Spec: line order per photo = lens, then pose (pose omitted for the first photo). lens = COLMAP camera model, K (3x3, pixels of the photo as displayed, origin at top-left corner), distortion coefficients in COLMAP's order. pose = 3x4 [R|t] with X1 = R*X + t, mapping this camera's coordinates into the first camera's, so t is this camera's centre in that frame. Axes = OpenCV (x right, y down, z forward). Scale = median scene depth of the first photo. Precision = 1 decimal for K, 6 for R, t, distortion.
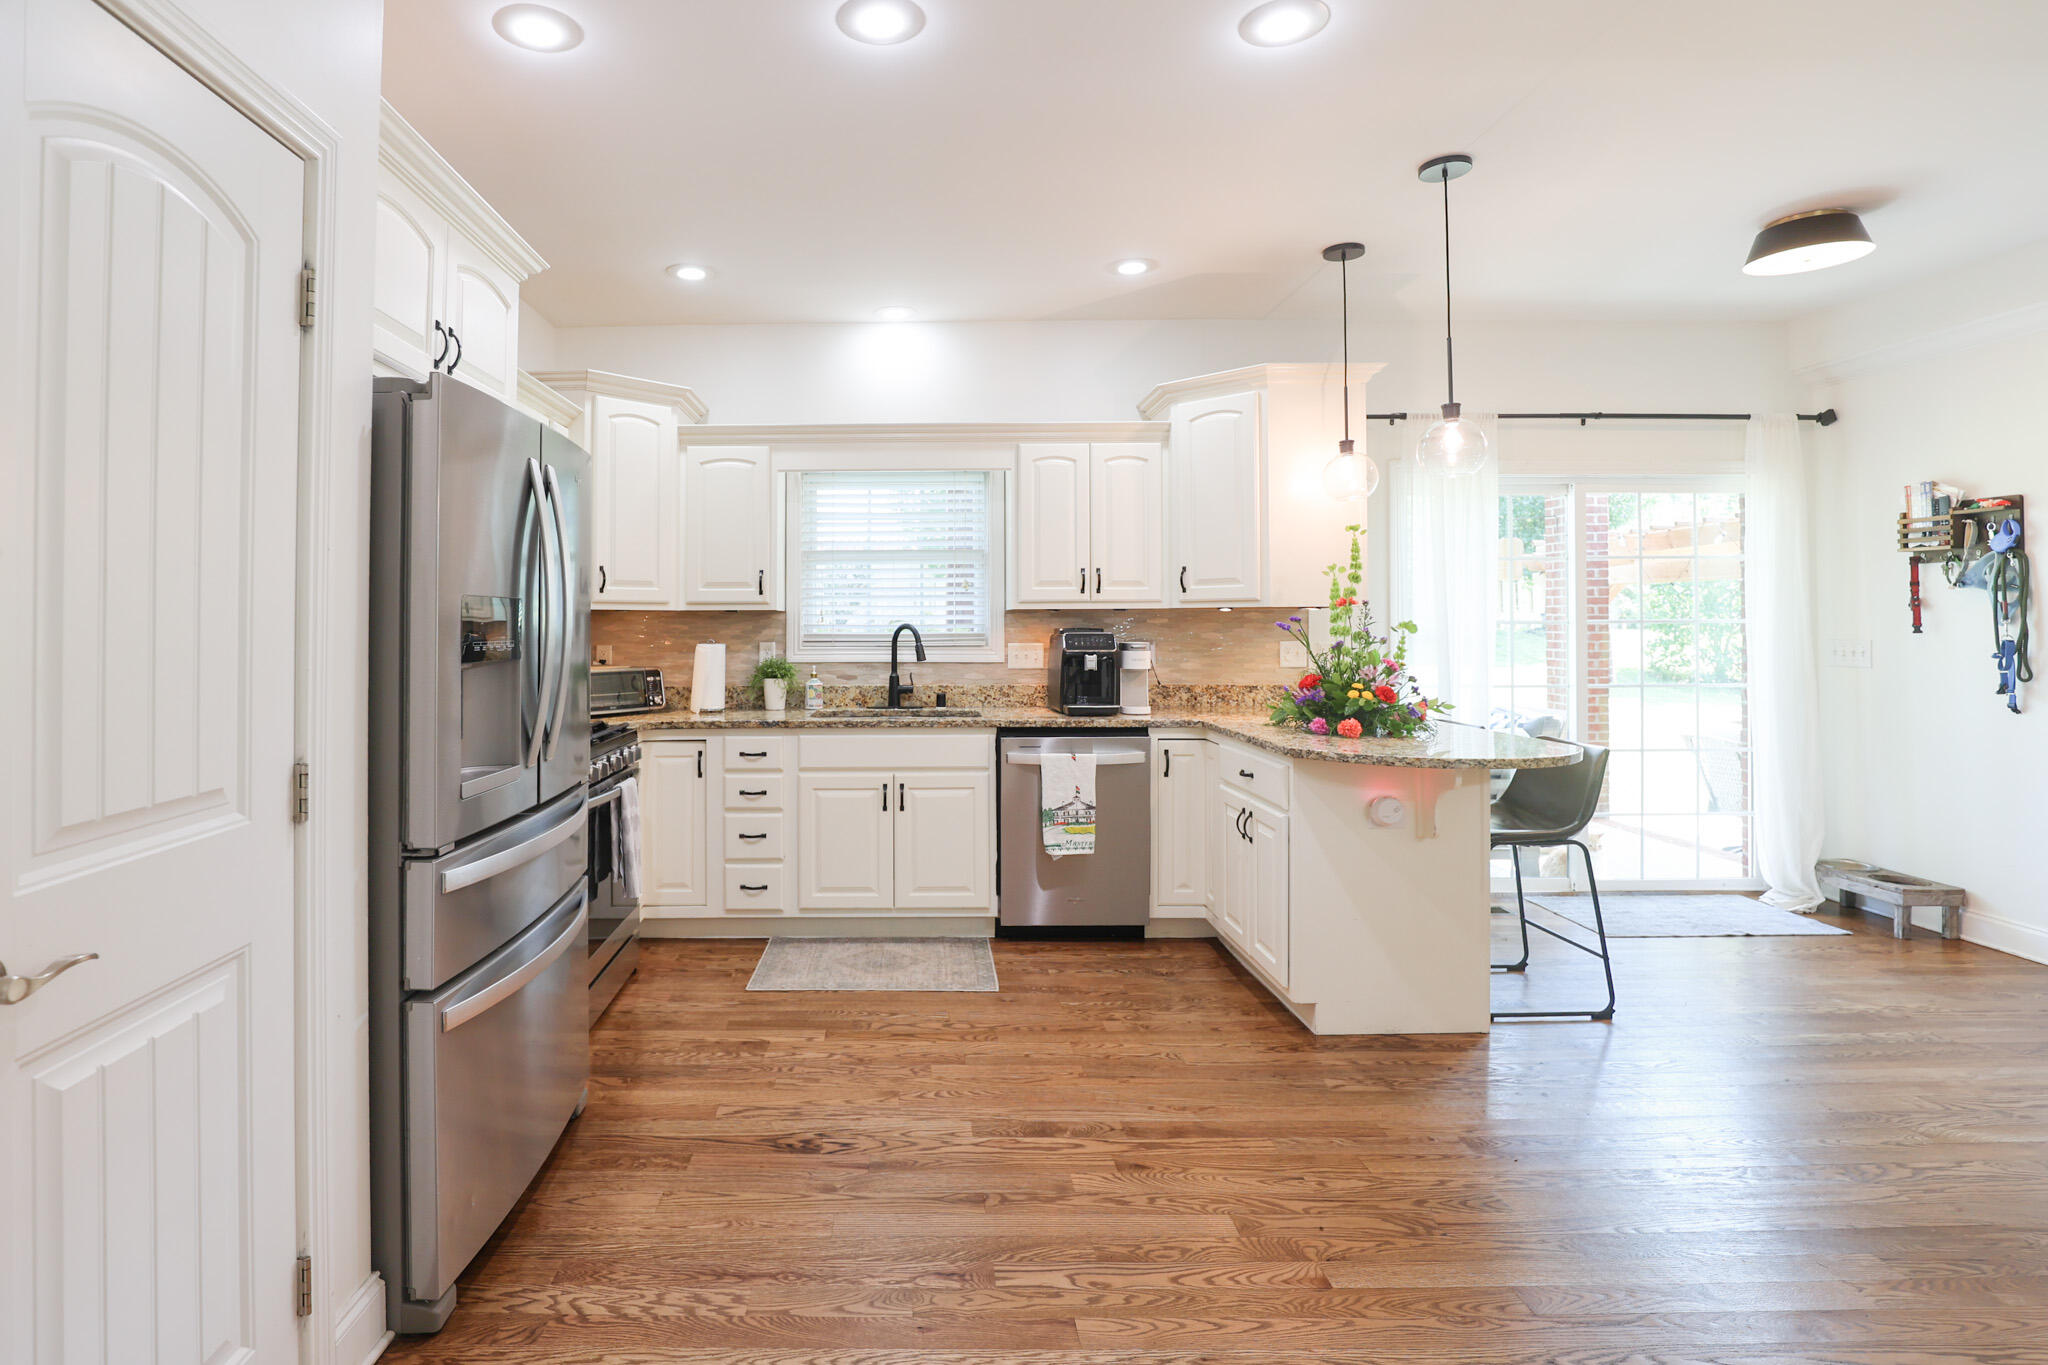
lens RADIAL K [[957.3, 0, 919.0], [0, 957.3, 581.7], [0, 0, 1]] dist [-0.026689, 0.003658]
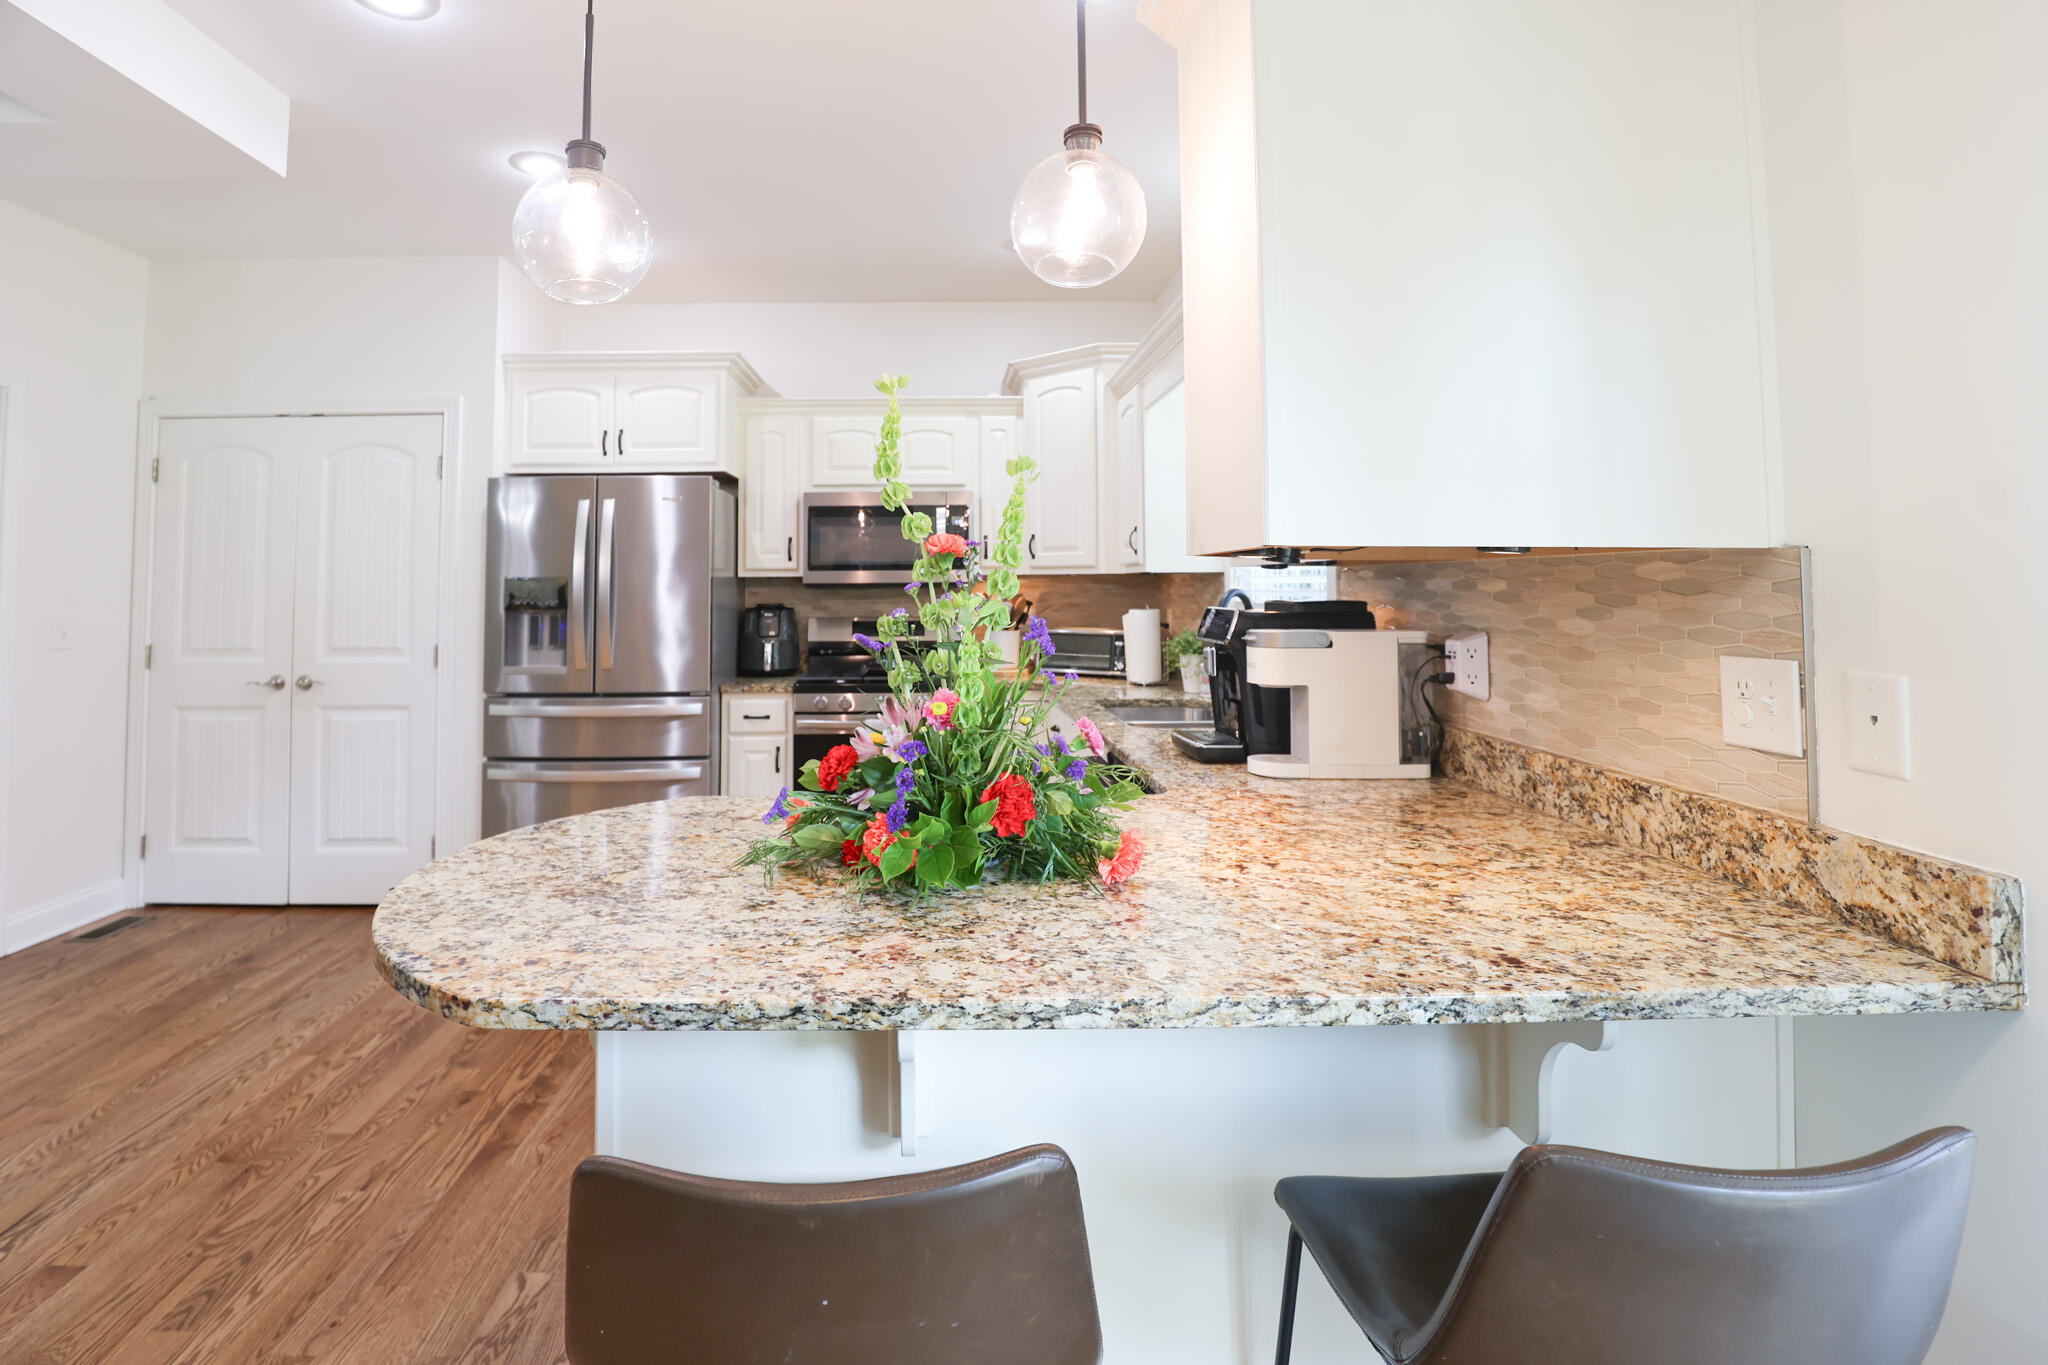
lens RADIAL K [[957.3, 0, 939.8], [0, 957.3, 535.6], [0, 0, 1]] dist [-0.026689, 0.003658]
pose [[0.044497, -0.048153, -0.997848, 0.765569], [0.049491, 0.997718, -0.045939, 0.030358], [0.997783, -0.047340, 0.046778, 0.856964]]
